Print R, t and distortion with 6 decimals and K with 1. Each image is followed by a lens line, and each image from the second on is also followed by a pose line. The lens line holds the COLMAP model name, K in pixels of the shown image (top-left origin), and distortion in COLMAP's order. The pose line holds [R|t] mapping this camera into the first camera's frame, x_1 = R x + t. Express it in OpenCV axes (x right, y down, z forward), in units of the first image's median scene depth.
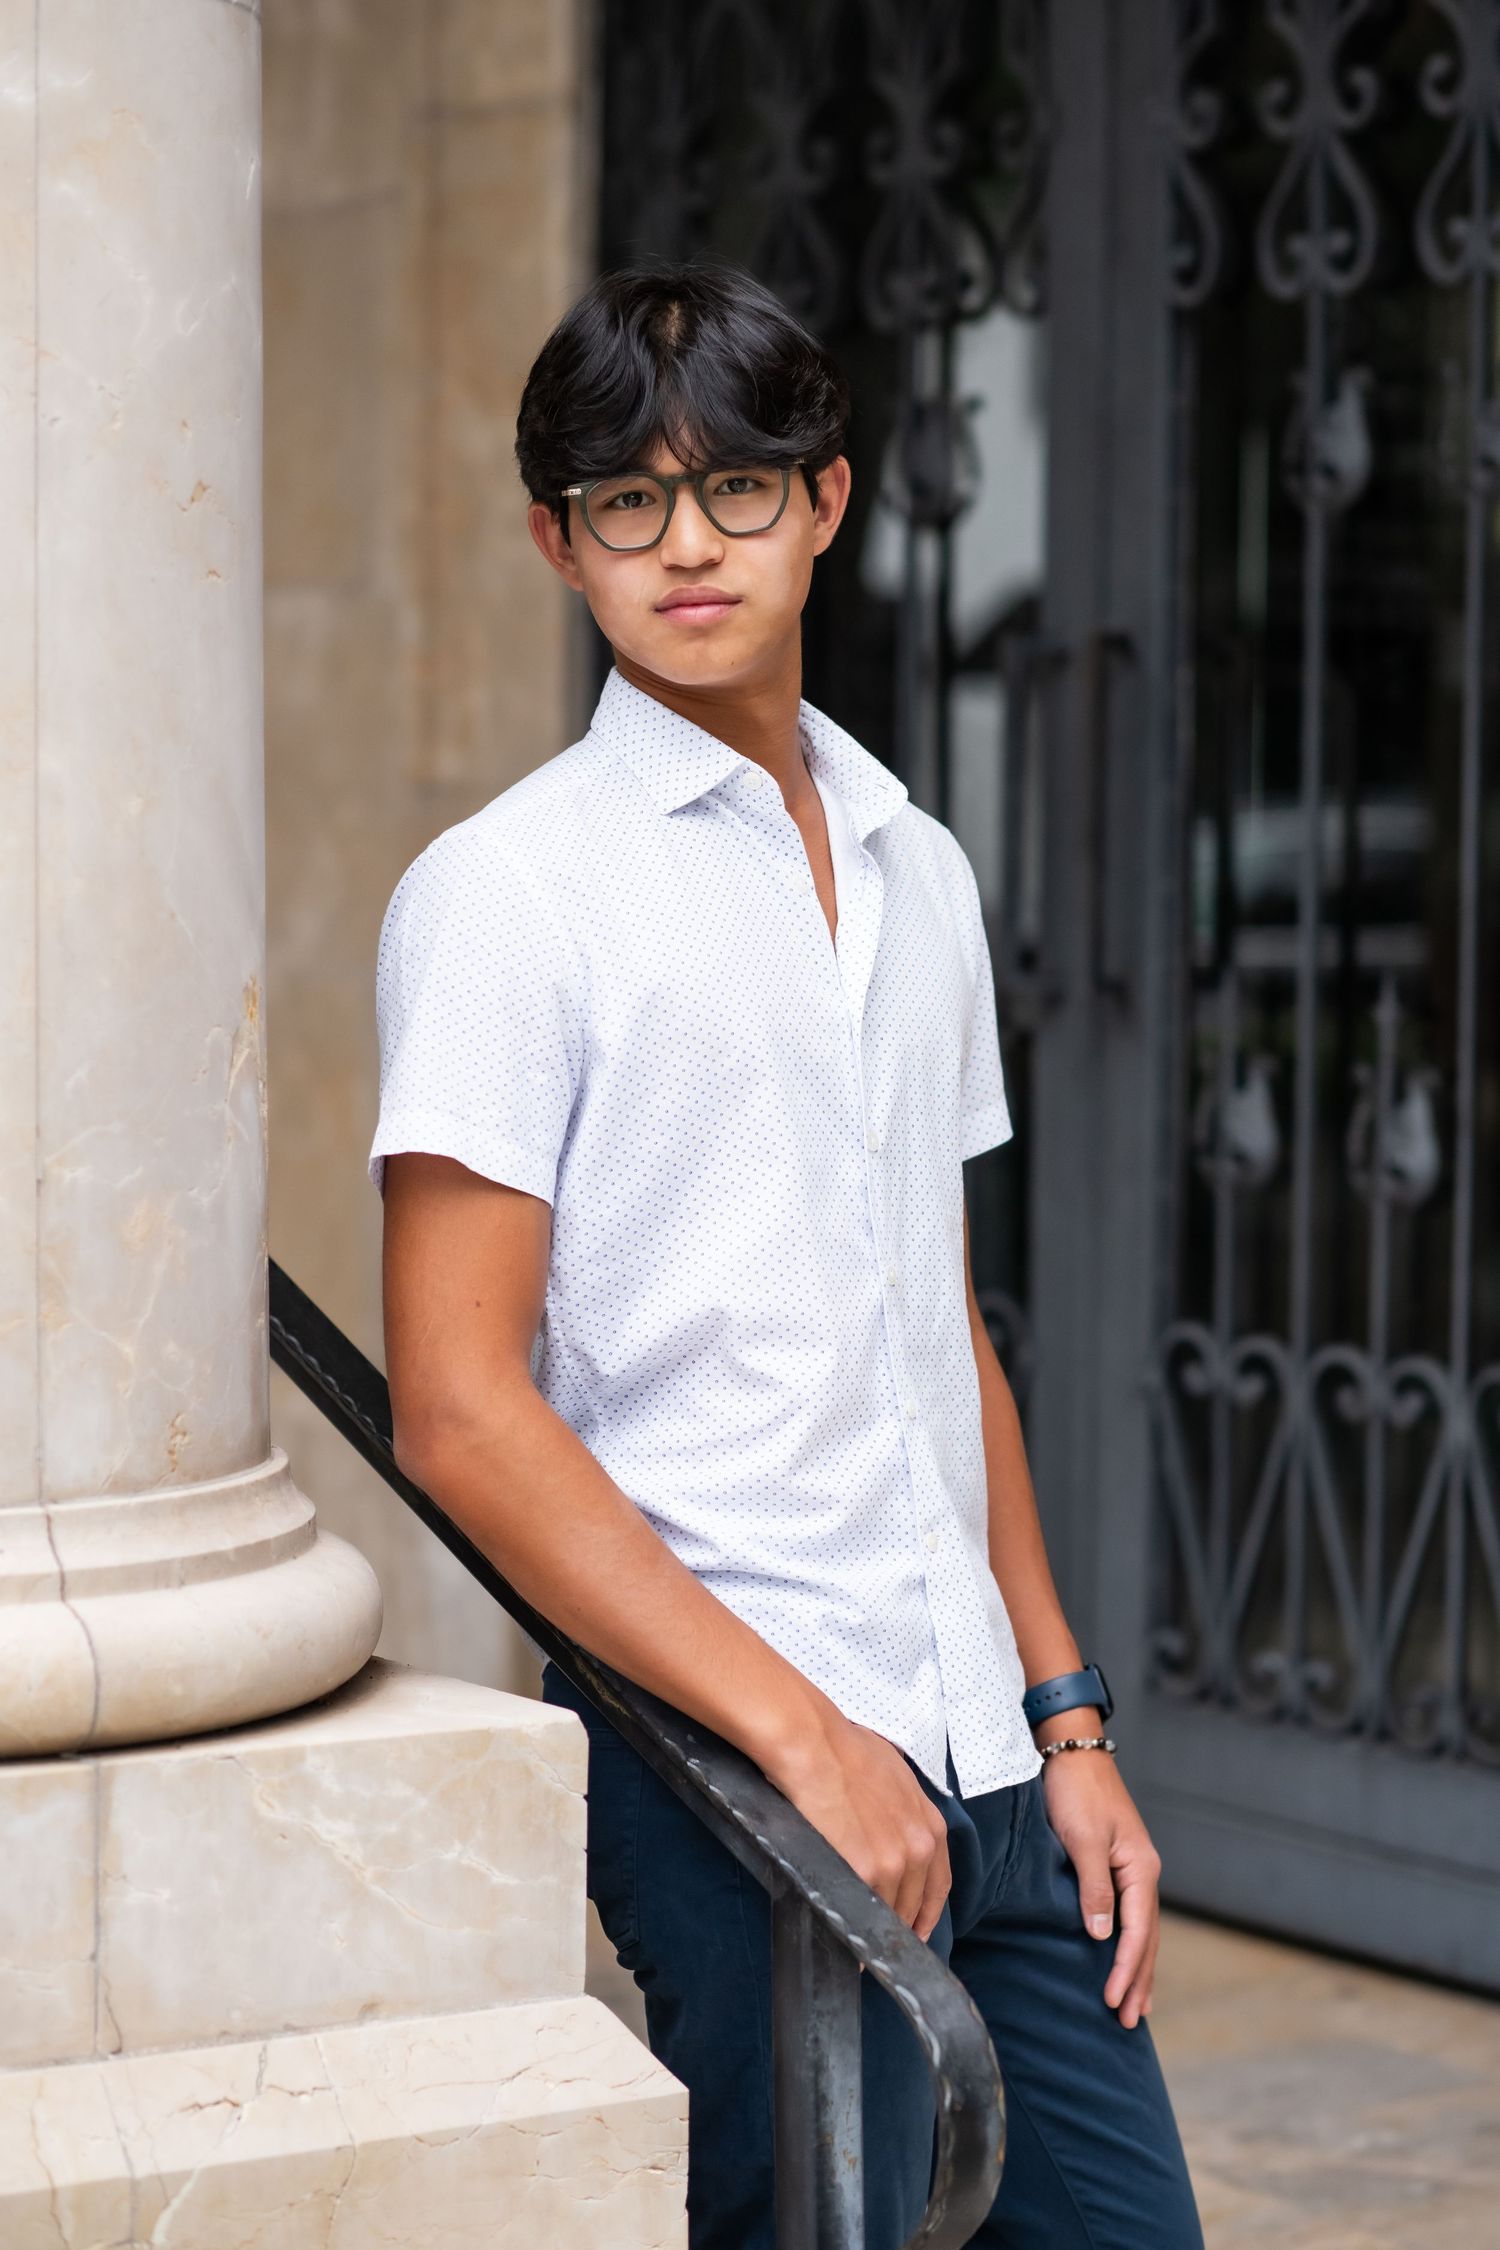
lens RADIAL K [[5789.4, 0, 741.0], [0, 5789.4, 1134.3], [0, 0, 1]] dist [-0.144379, 0.000000]
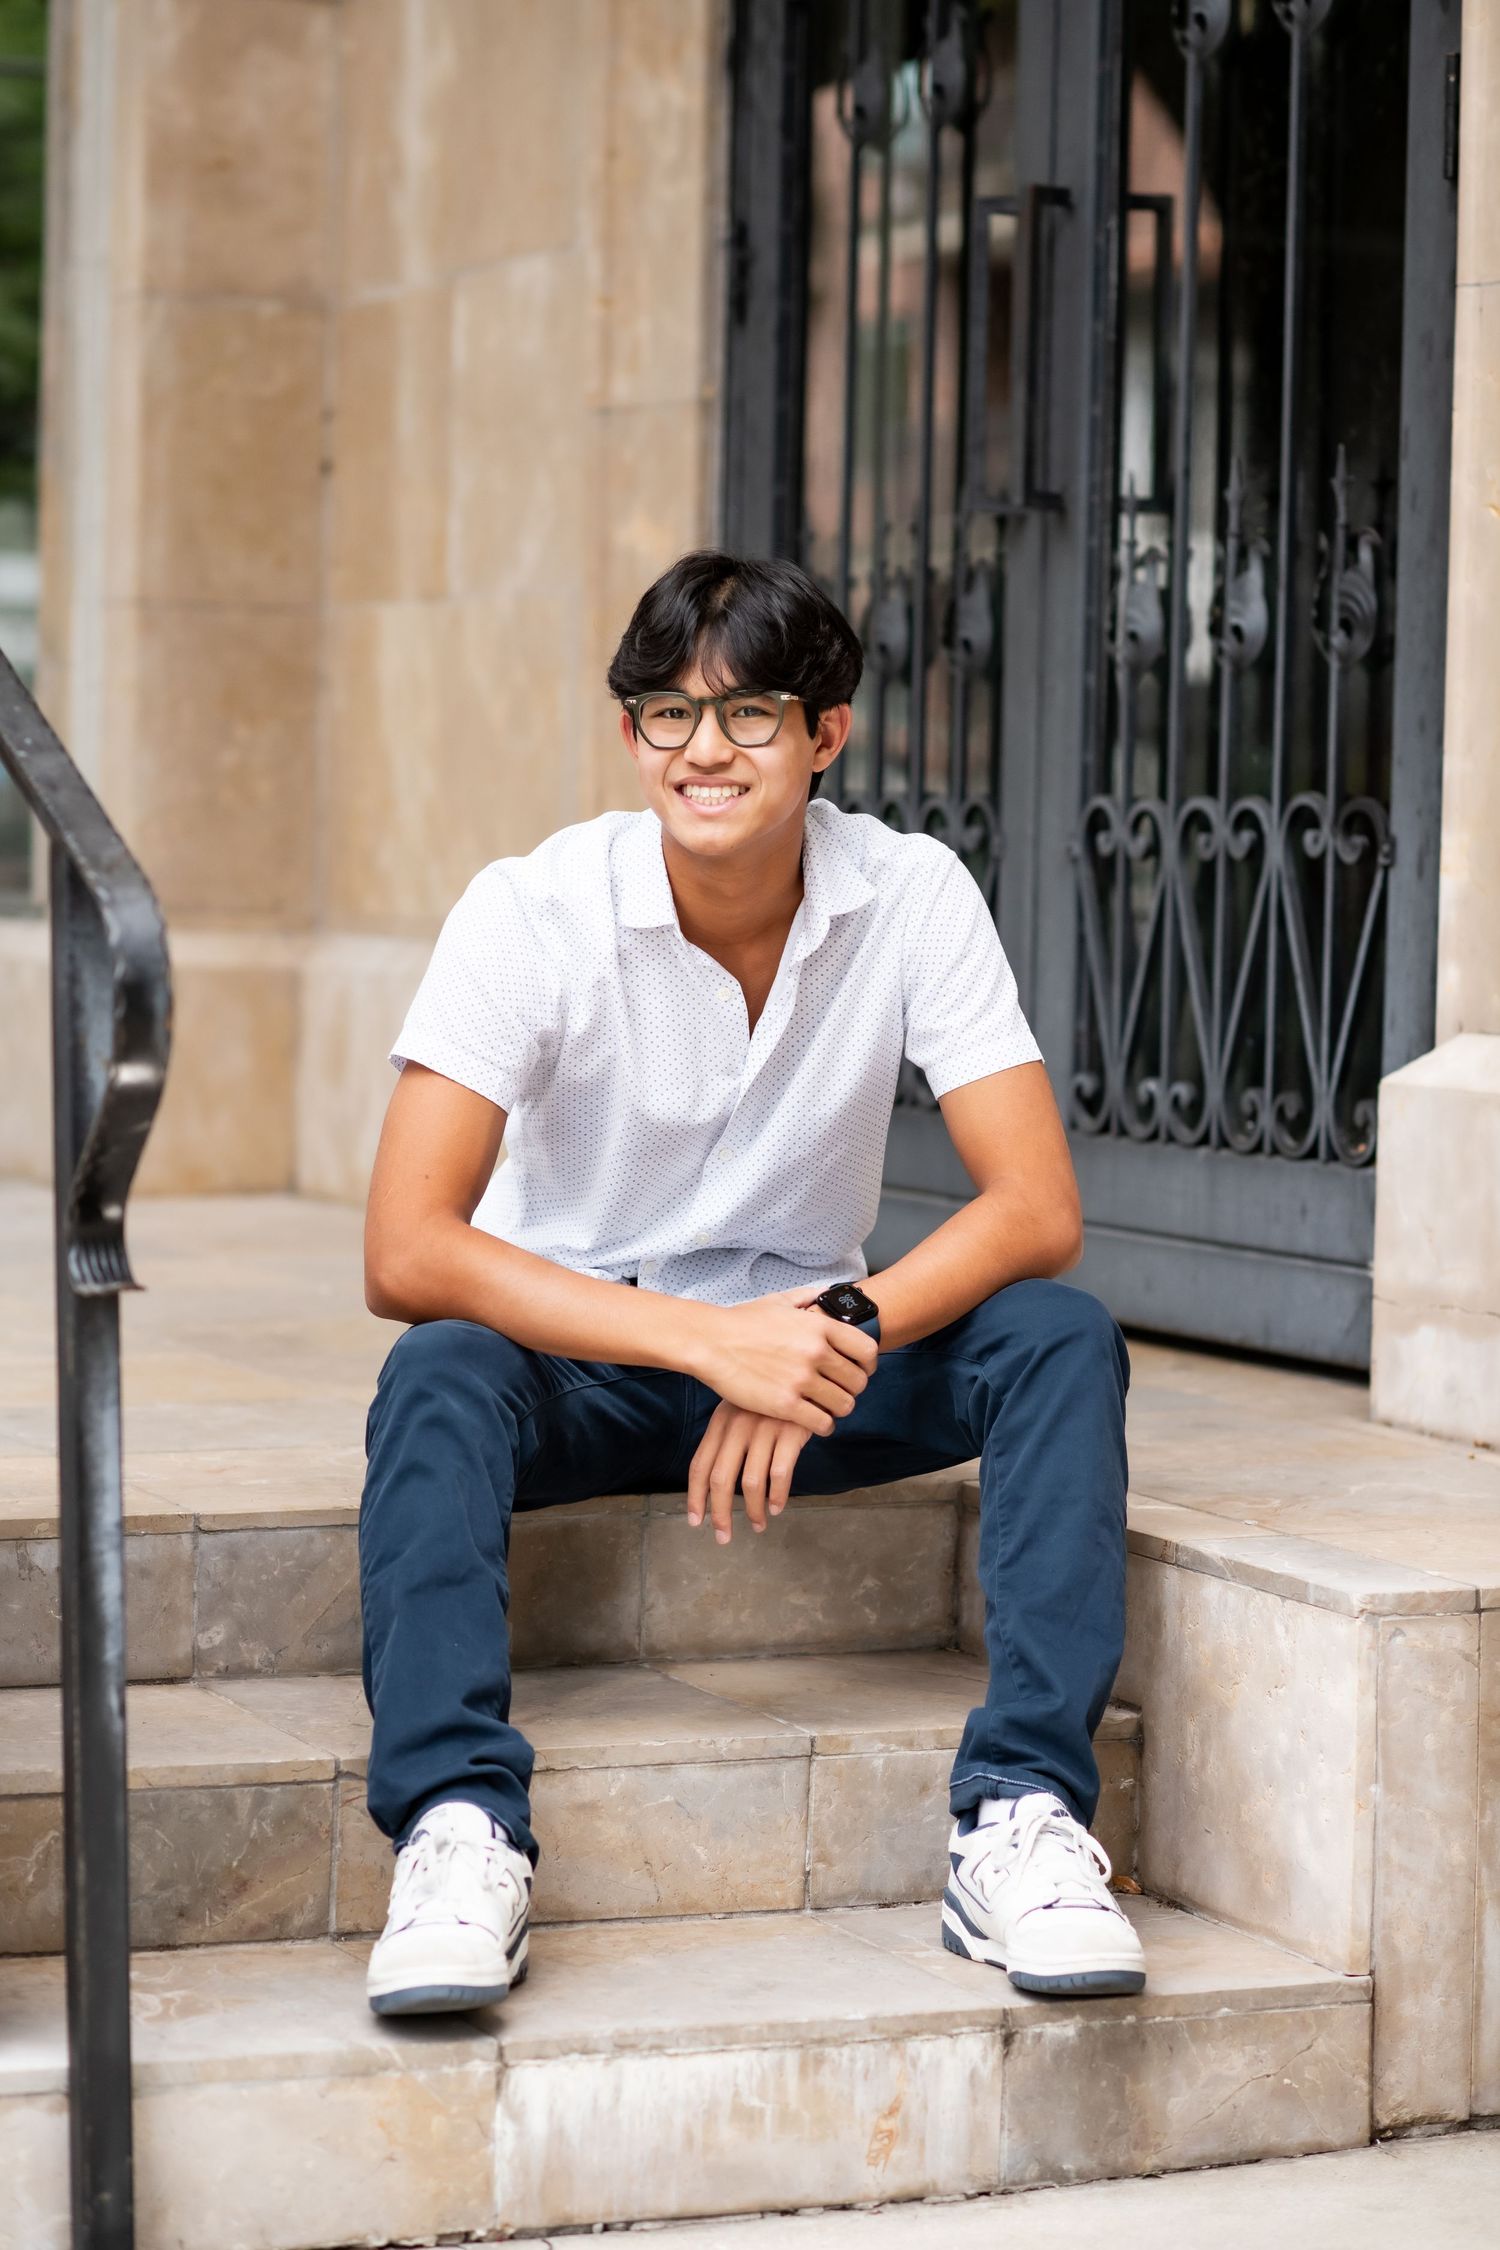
lens RADIAL K [[5789.4, 0, 844.0], [0, 5789.4, 1168.3], [0, 0, 1]] dist [-0.144379, 0.000000]
pose [[0.983226, 0.018663, -0.181436, 0.399240], [-0.023300, 0.999453, -0.023463, 0.226786], [0.180899, 0.027297, 0.983123, -0.183592]]
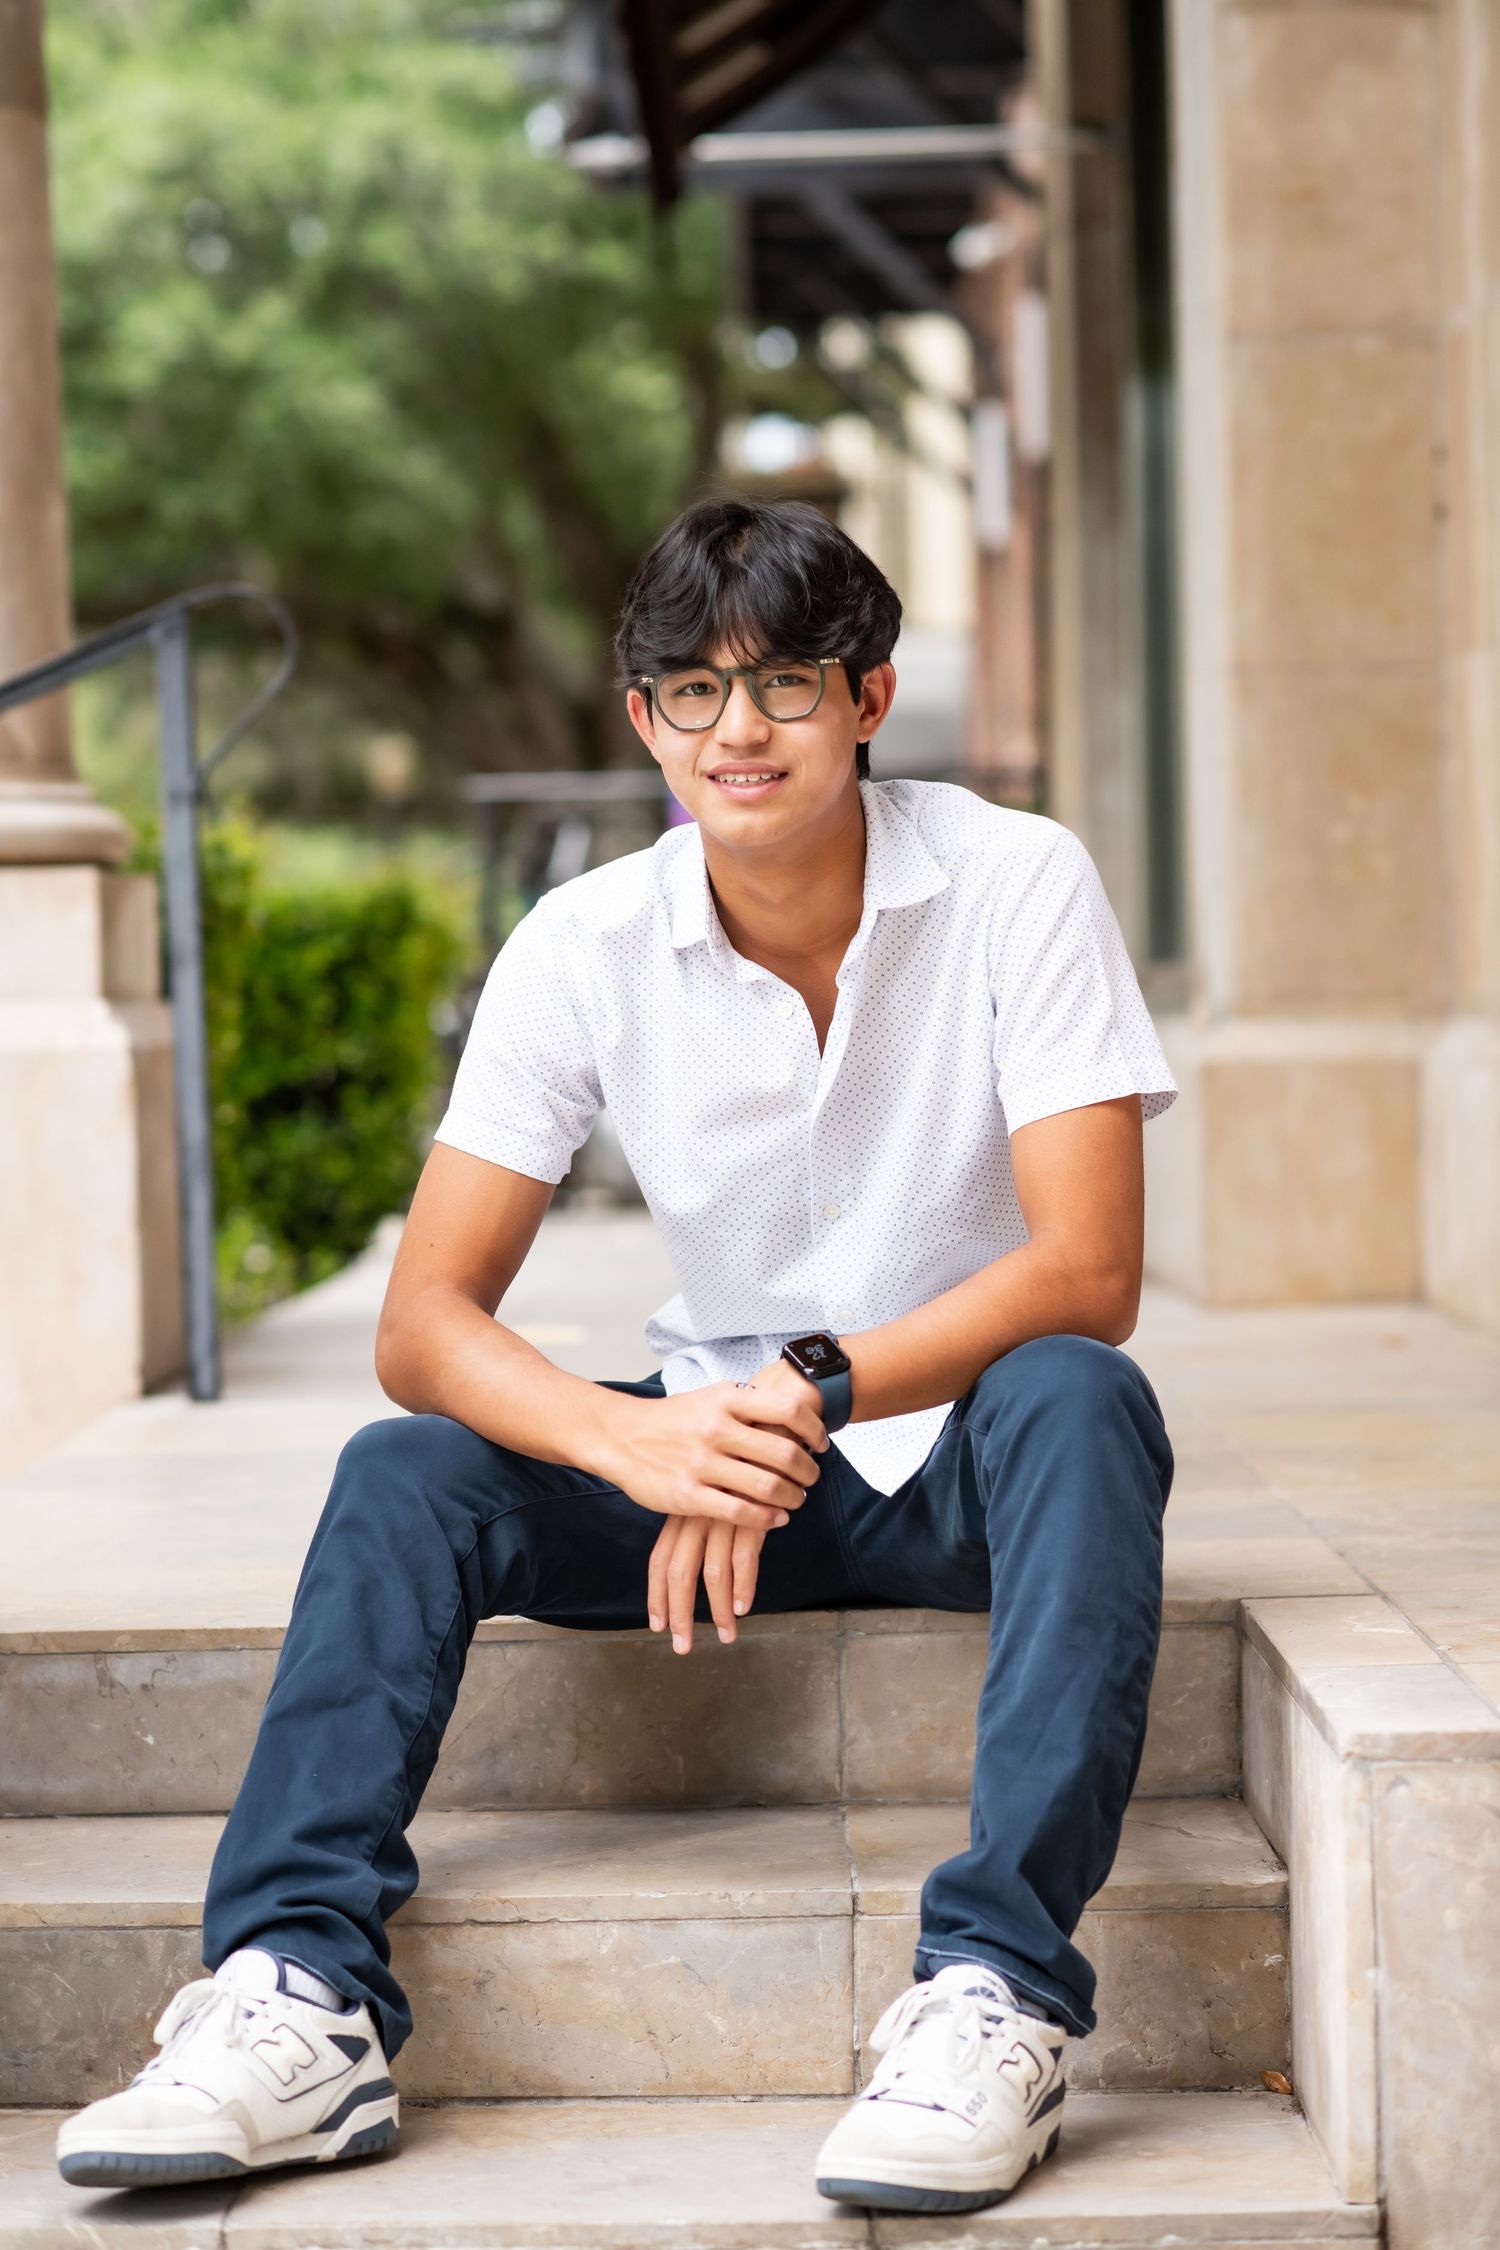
lens RADIAL K [[5789.4, 0, 746.1], [0, 5789.4, 1109.6], [0, 0, 1]] dist [-0.144379, 0.000000]
pose [[0.818890, -0.014678, -0.573763, 0.824327], [-0.018436, 0.998484, -0.051855, 0.232487], [0.573654, 0.053042, 0.817378, 0.211277]]
